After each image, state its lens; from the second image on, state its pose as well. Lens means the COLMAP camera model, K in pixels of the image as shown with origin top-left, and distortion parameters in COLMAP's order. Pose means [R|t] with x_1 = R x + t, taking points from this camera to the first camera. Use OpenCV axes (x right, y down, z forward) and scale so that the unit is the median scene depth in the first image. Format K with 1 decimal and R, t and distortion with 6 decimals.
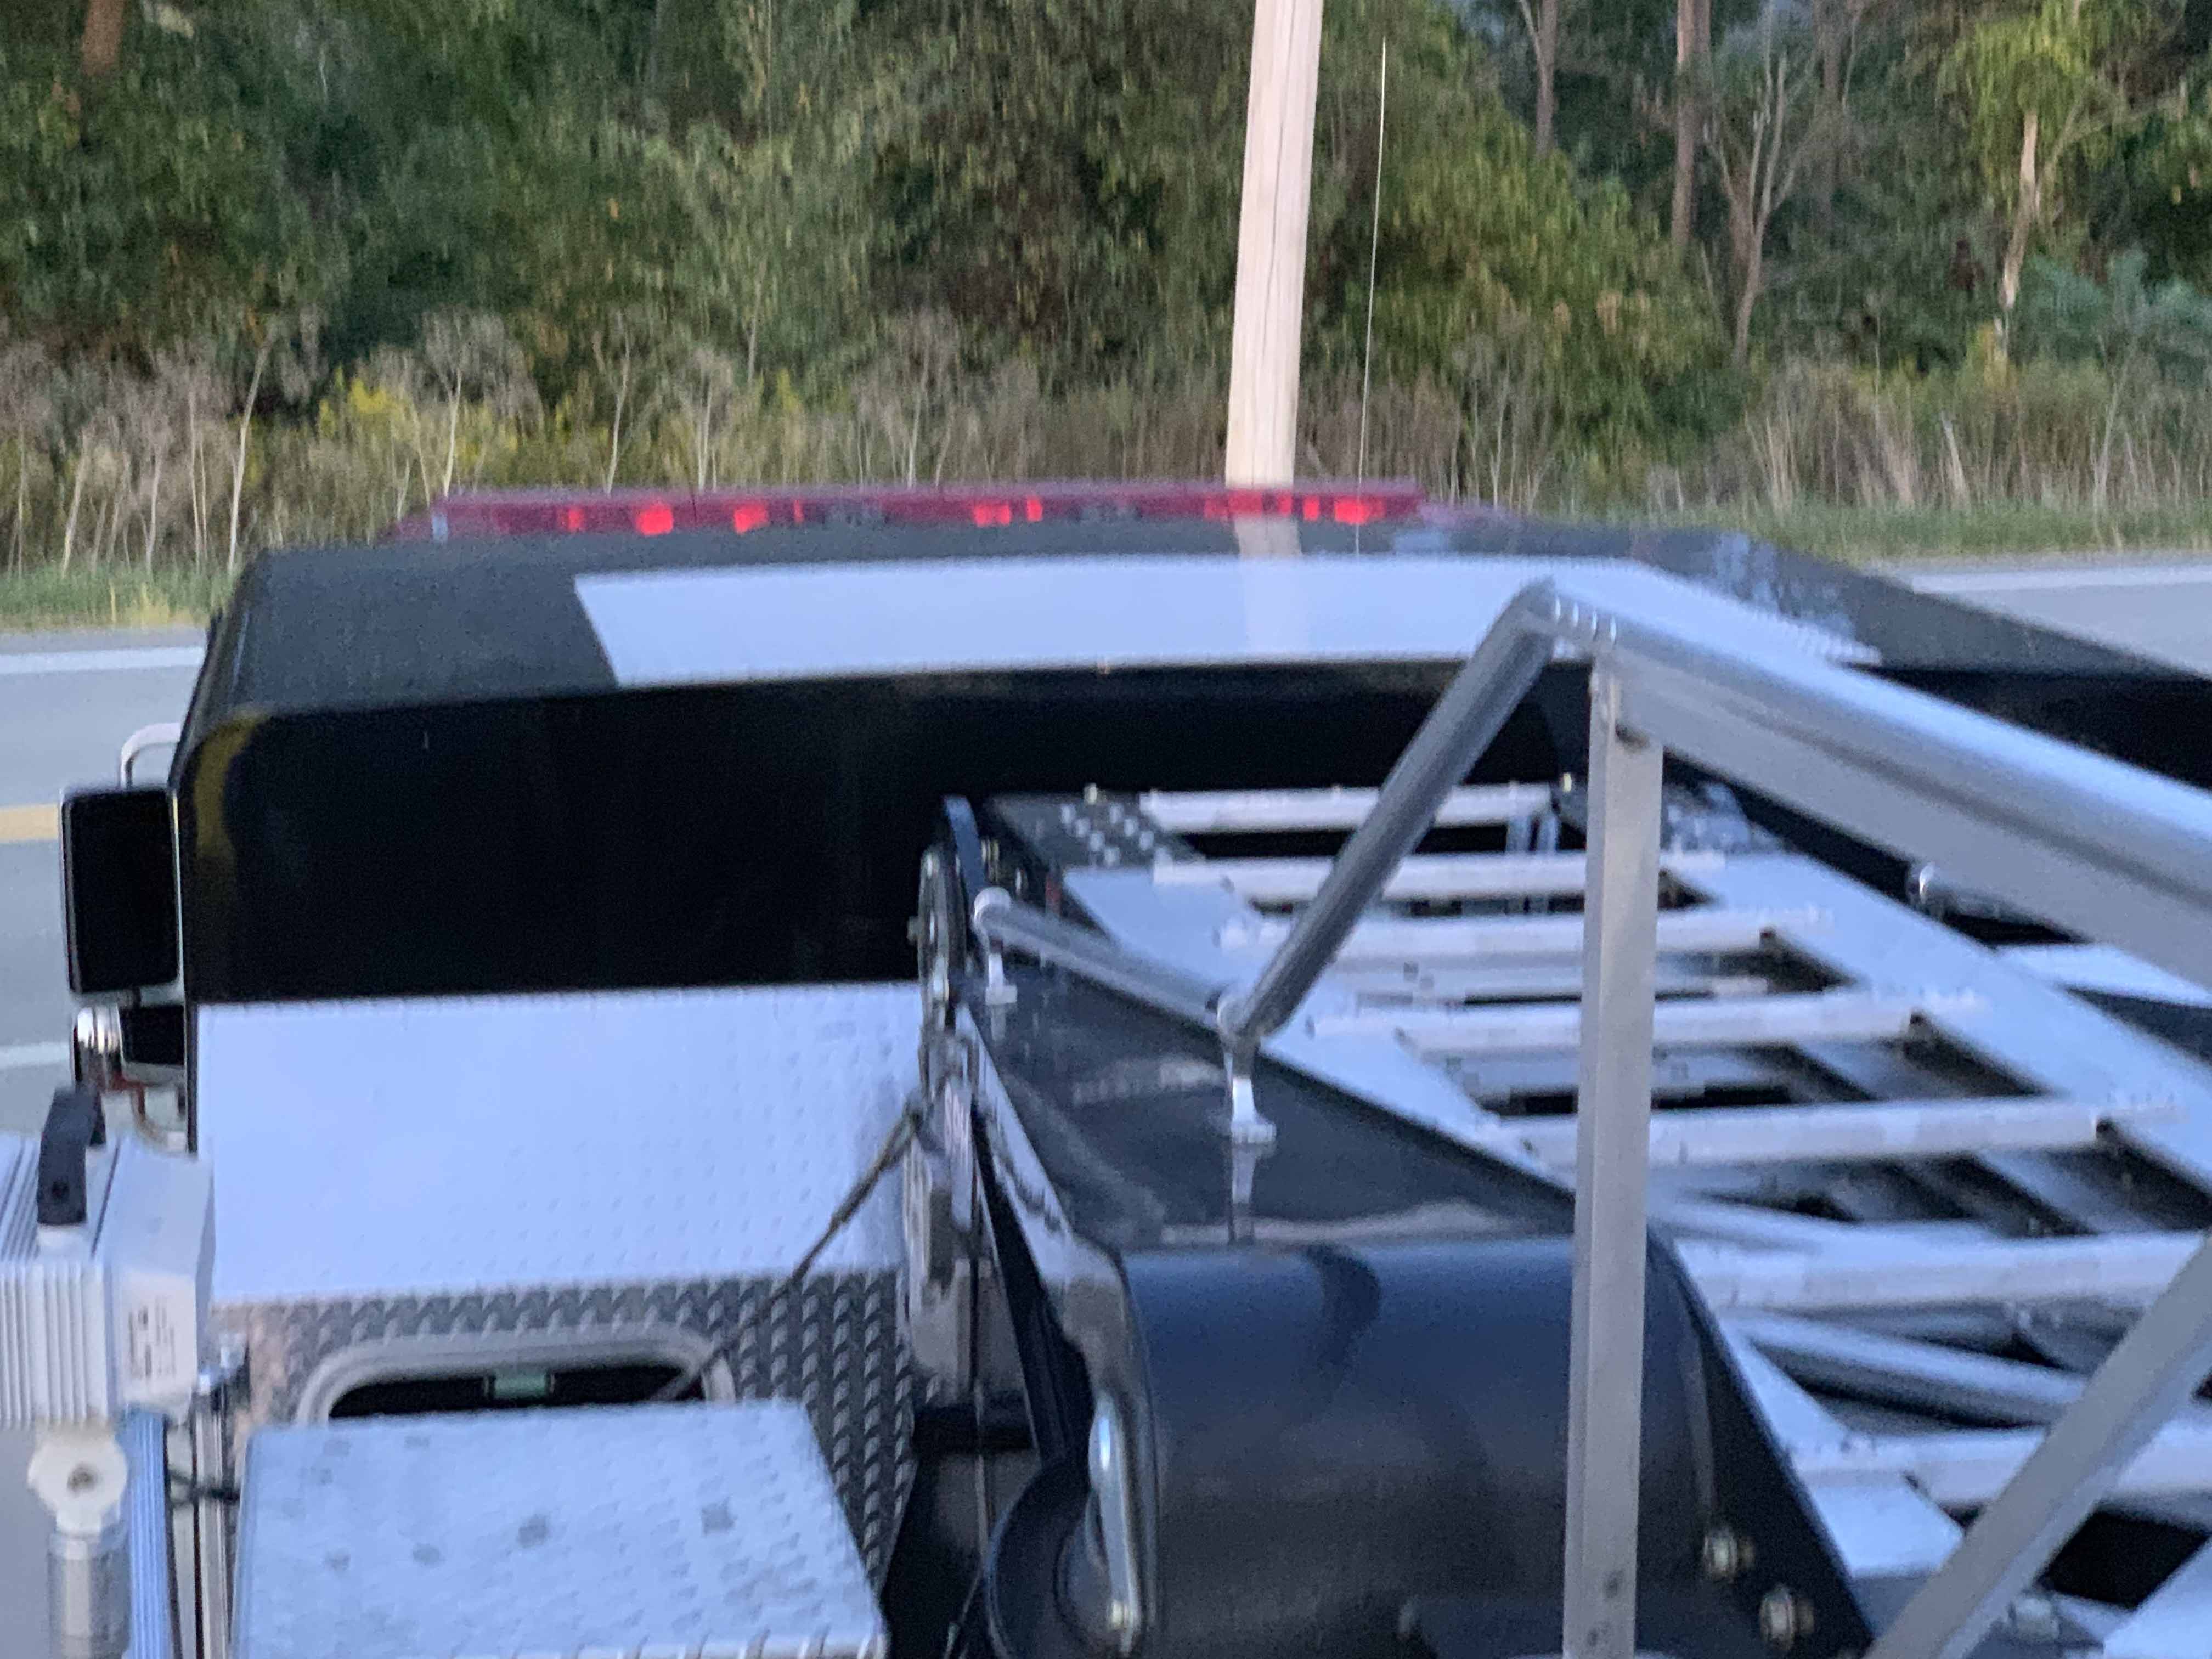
lens RADIAL K [[3659.6, 0, 1105.4], [0, 3659.6, 828.4], [0, 0, 1]] dist [0.058766, 0.000000]
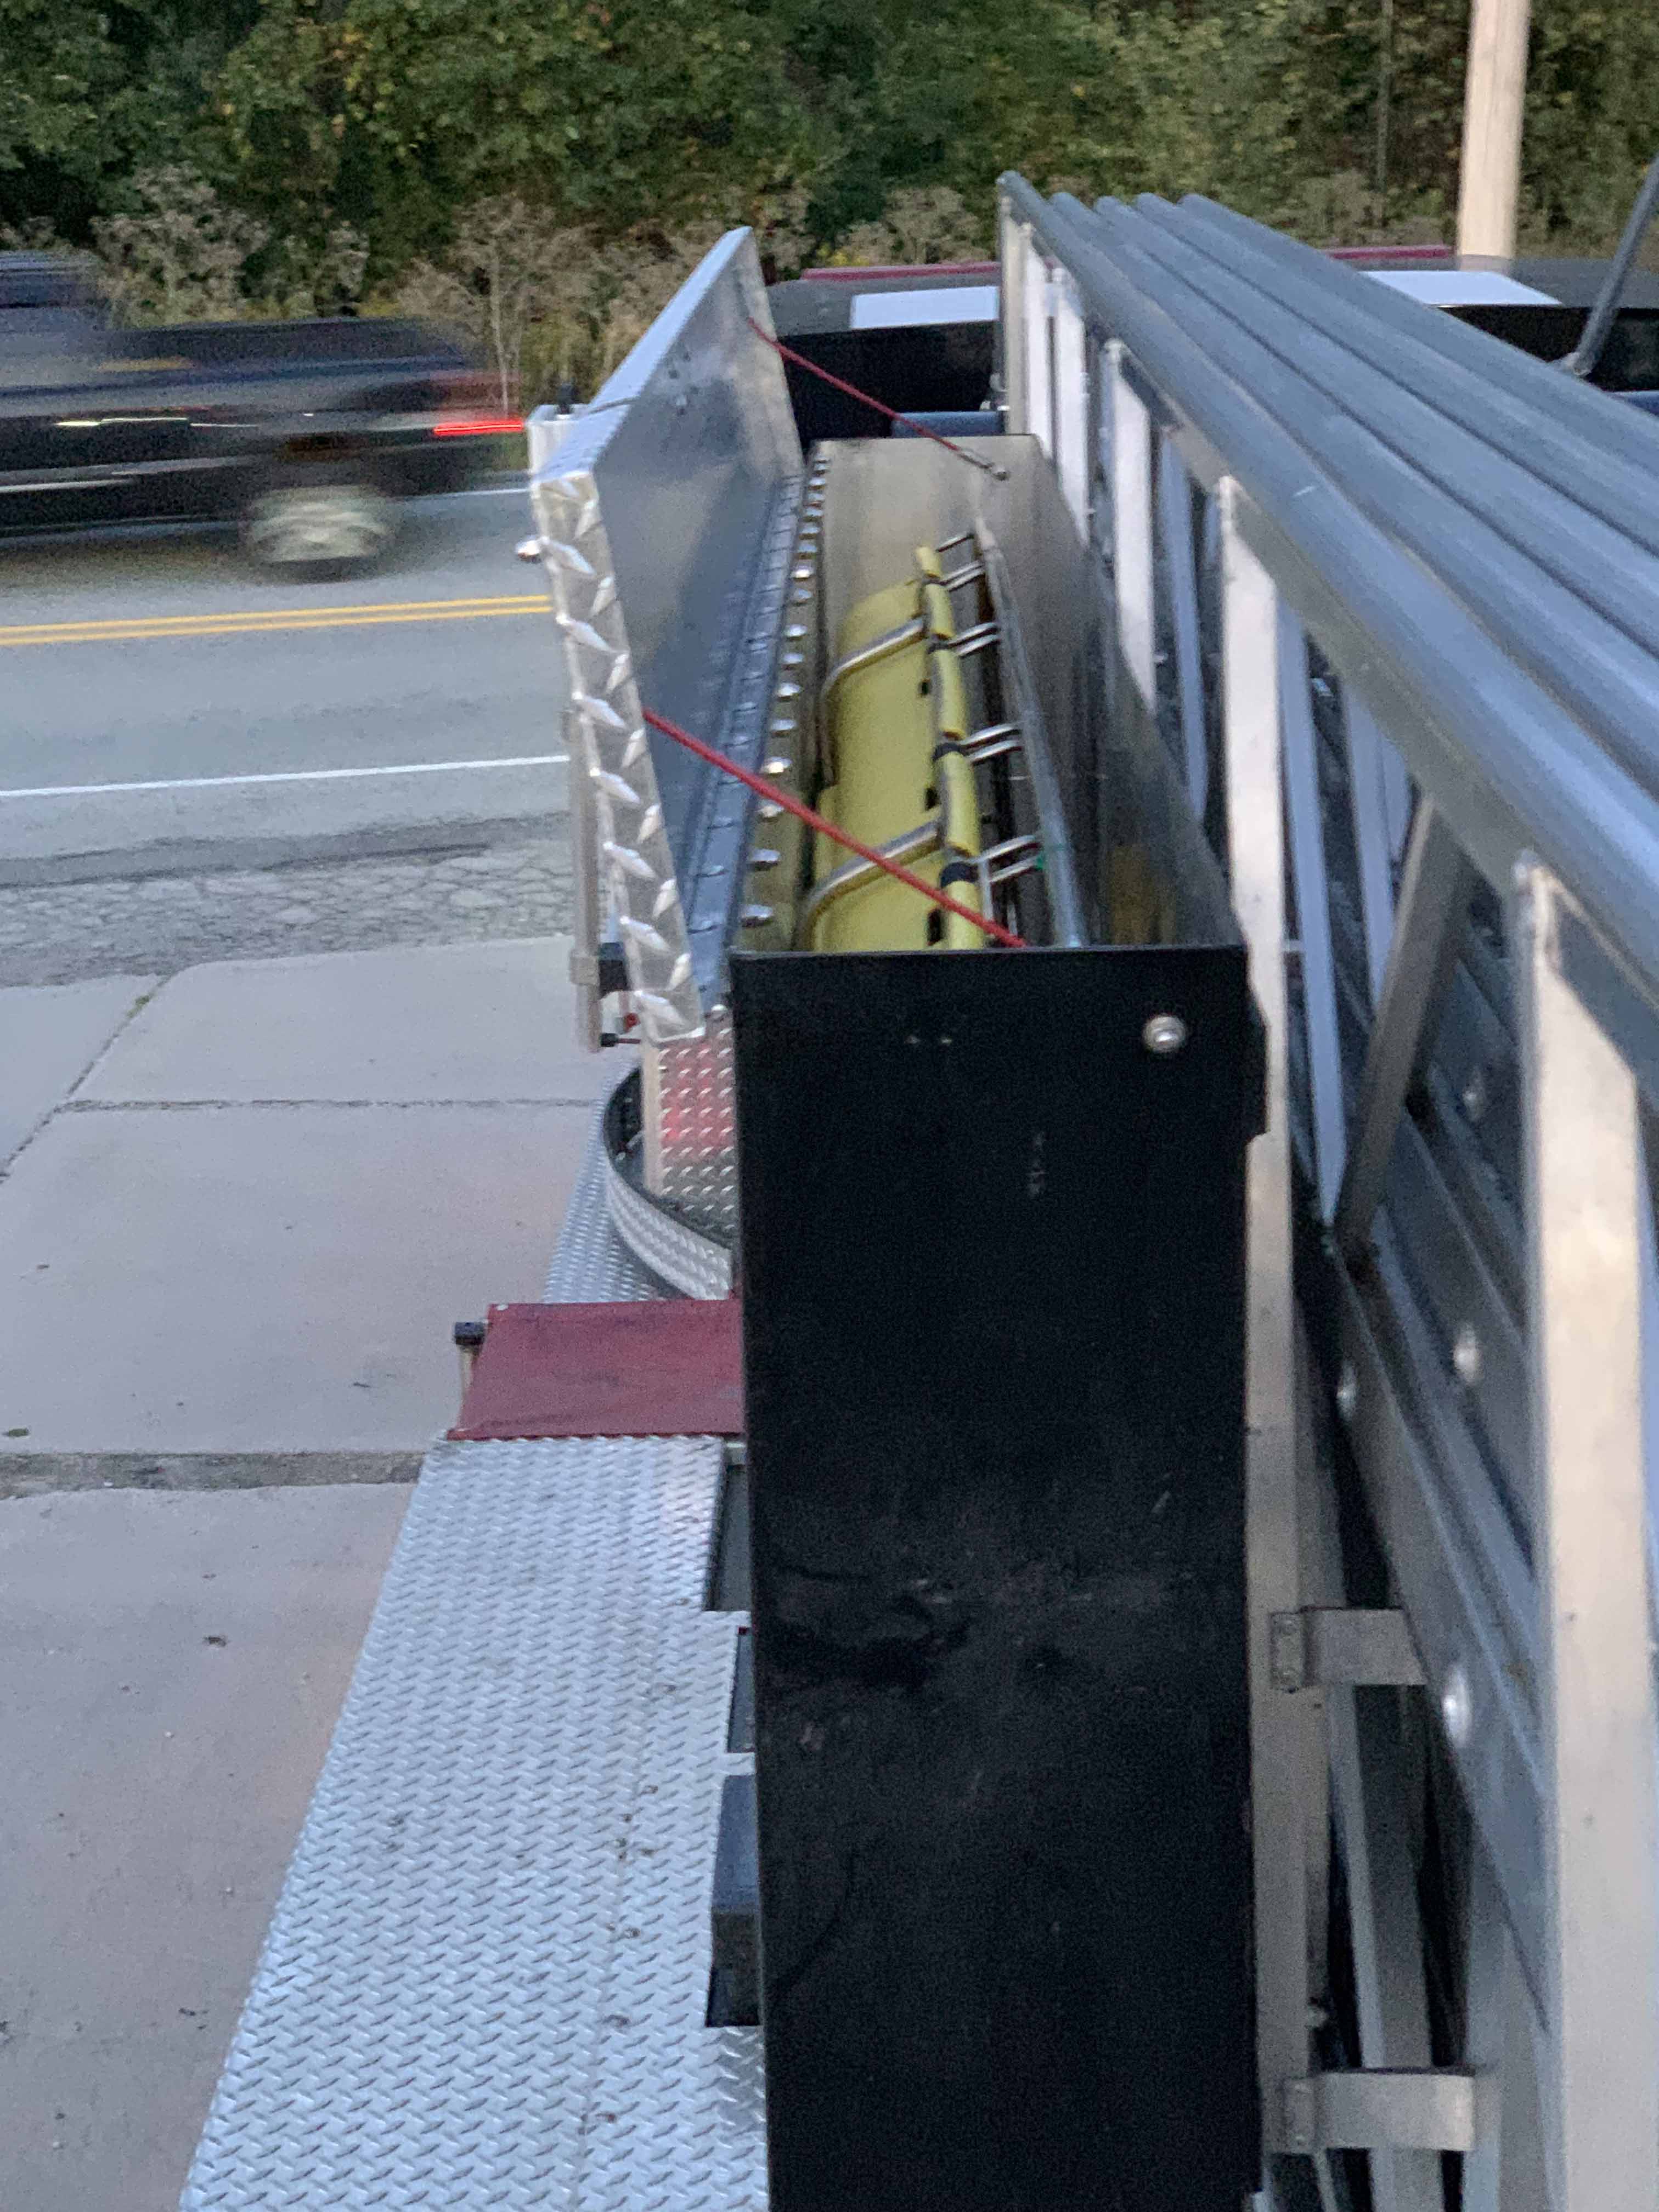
lens RADIAL K [[3659.6, 0, 831.5], [0, 3659.6, 1106.6], [0, 0, 1]] dist [0.058766, 0.000000]
pose [[0.976575, 0.019202, -0.214321, 0.042656], [0.002779, 0.994802, 0.101792, 0.025687], [0.215161, -0.100003, 0.971445, -0.138745]]
